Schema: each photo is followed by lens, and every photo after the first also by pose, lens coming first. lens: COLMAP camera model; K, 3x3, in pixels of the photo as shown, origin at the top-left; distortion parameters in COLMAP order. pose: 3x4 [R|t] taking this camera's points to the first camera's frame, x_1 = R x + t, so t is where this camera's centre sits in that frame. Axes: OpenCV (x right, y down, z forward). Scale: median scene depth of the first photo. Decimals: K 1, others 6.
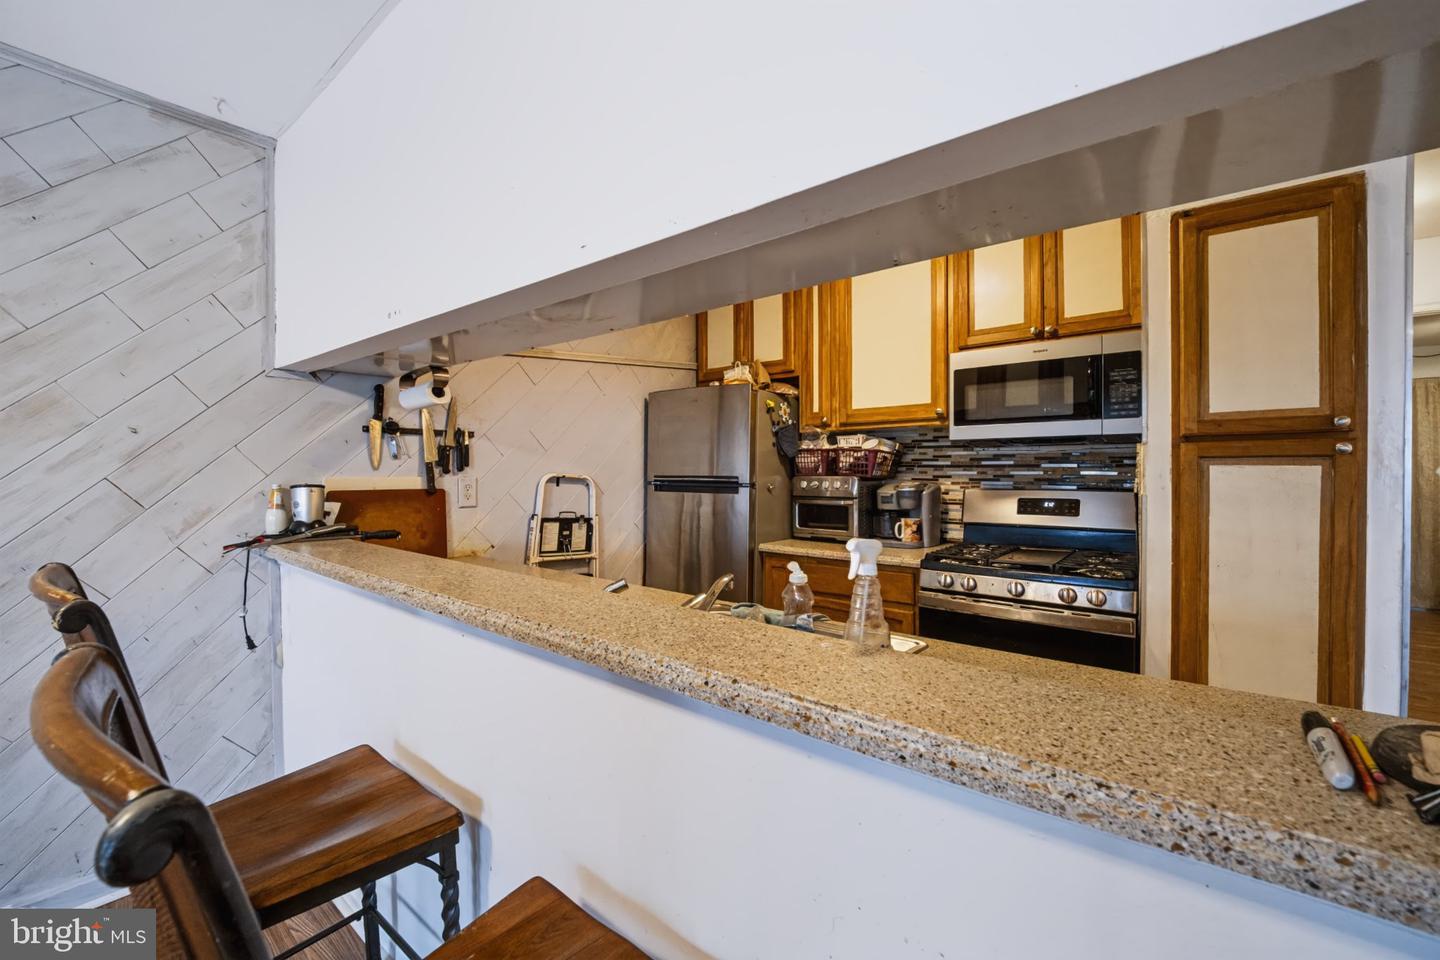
lens RADIAL K [[587.3, 0, 717.3], [0, 587.3, 474.7], [0, 0, 1]] dist [-0.000689, -0.000015]
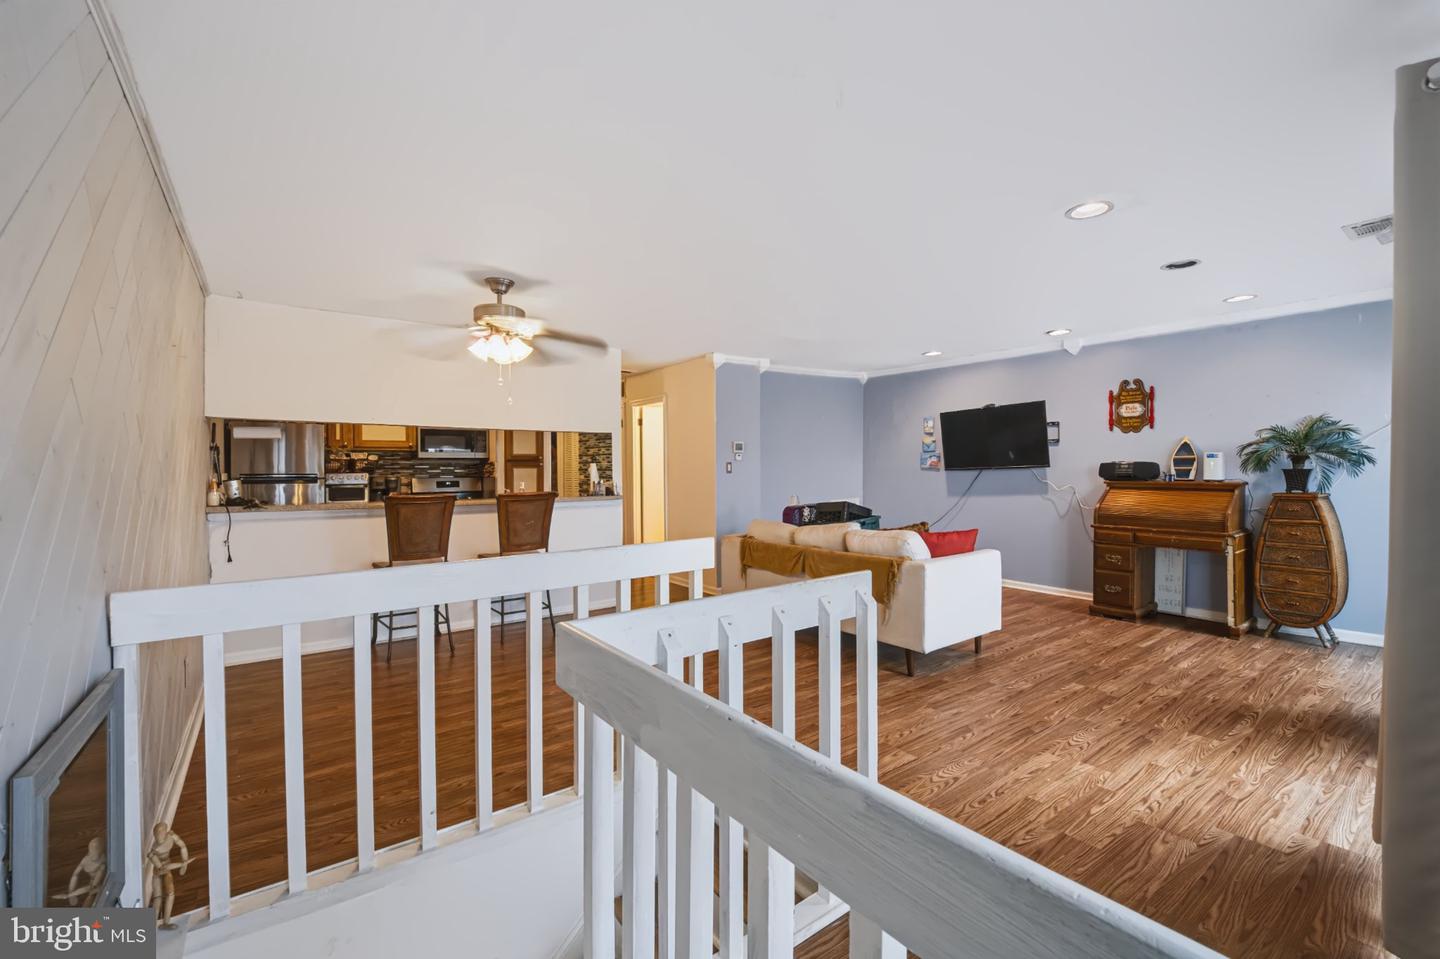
lens RADIAL K [[587.3, 0, 716.8], [0, 587.3, 474.5], [0, 0, 1]] dist [-0.000689, -0.000015]
pose [[0.238838, -0.010841, 0.970999, -1.511497], [0.010470, 0.999908, 0.008589, 0.002557], [-0.971003, 0.008115, 0.238929, -0.692686]]
